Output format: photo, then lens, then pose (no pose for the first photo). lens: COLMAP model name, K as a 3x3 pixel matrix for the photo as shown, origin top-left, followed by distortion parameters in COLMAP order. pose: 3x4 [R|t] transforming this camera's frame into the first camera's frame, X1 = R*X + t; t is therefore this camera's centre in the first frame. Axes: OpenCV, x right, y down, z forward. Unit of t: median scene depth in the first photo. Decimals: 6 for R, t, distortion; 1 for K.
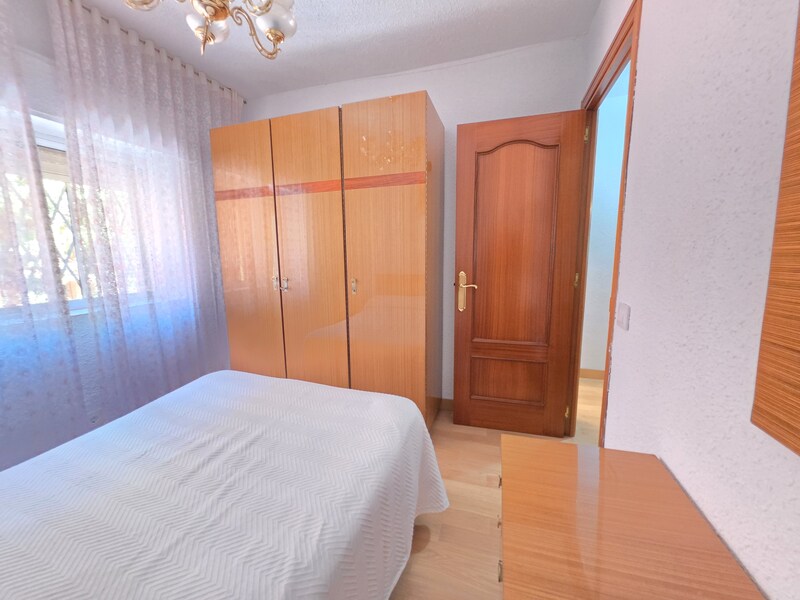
lens RADIAL K [[324.6, 0, 395.8], [0, 324.6, 300.8], [0, 0, 1]] dist [-0.009391, 0.003475]
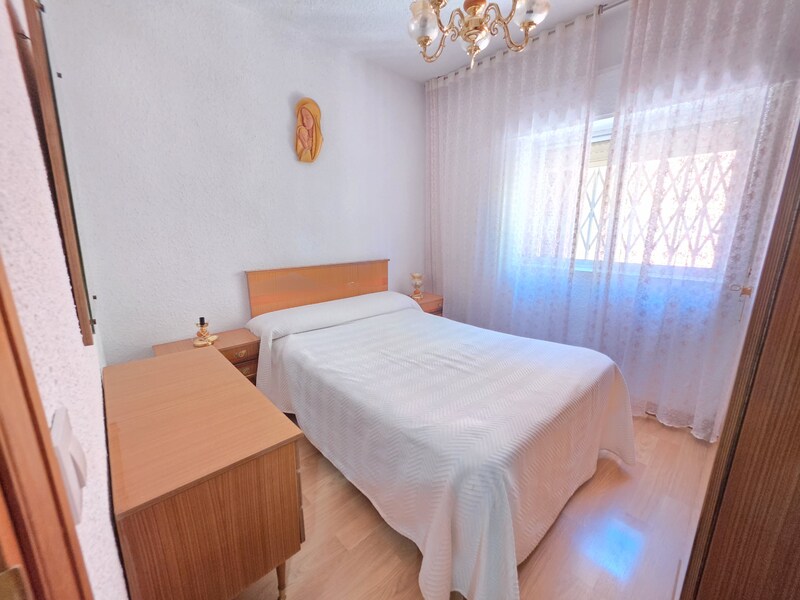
lens RADIAL K [[324.6, 0, 395.8], [0, 324.6, 300.8], [0, 0, 1]] dist [-0.009391, 0.003475]
pose [[-0.483024, 0.207723, -0.850611, 0.560690], [-0.119515, 0.946720, 0.299061, -0.148516], [0.867412, 0.246115, -0.432463, 0.960268]]
